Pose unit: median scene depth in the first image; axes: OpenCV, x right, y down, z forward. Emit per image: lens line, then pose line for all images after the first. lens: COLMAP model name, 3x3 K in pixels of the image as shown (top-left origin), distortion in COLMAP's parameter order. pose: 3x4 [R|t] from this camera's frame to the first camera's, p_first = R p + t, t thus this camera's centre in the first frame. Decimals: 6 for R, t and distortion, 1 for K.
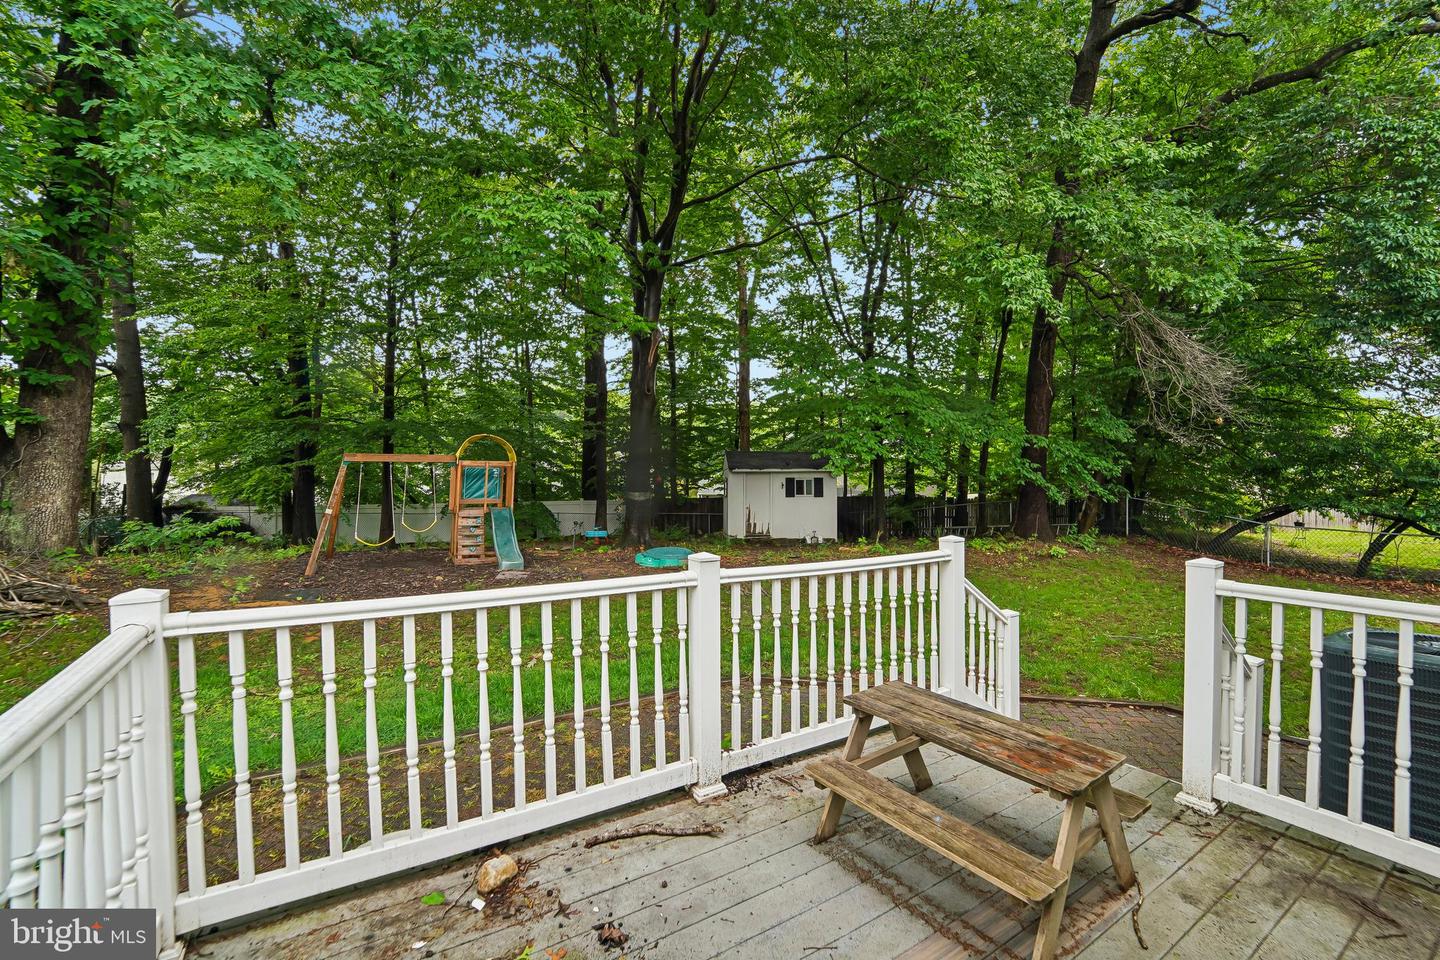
lens RADIAL K [[603.1, 0, 720.0], [0, 603.1, 480.0], [0, 0, 1]] dist [-0.002260, -0.000106]
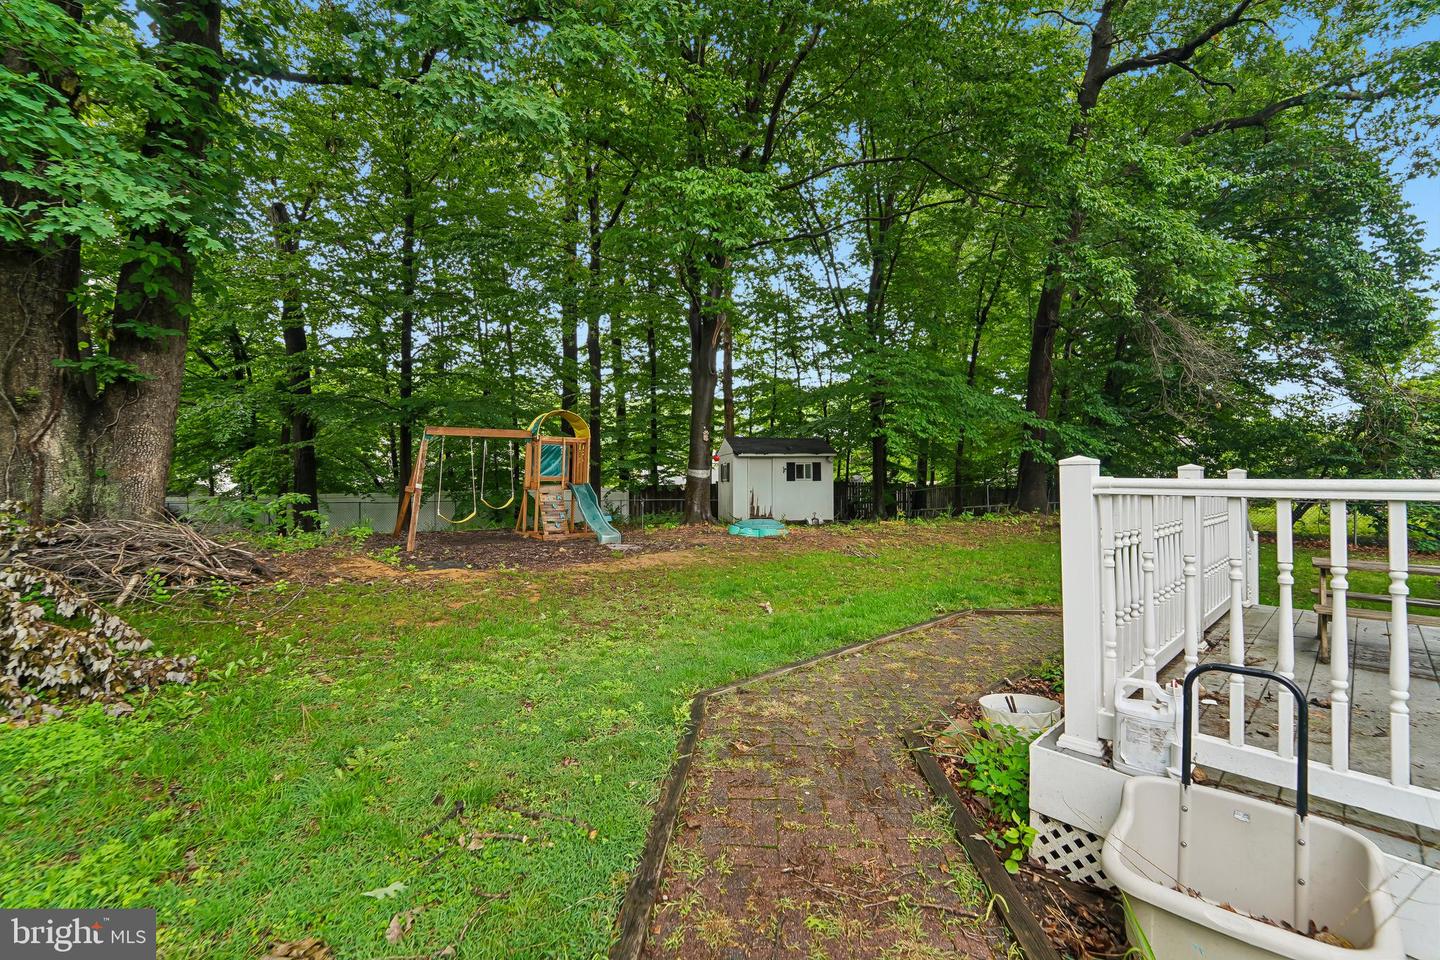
lens RADIAL K [[603.1, 0, 720.0], [0, 603.1, 480.0], [0, 0, 1]] dist [-0.002260, -0.000106]
pose [[0.986087, -0.005304, 0.166144, -0.198644], [0.004591, 0.999979, 0.004676, 0.023653], [-0.166166, -0.003848, 0.986090, -0.013657]]
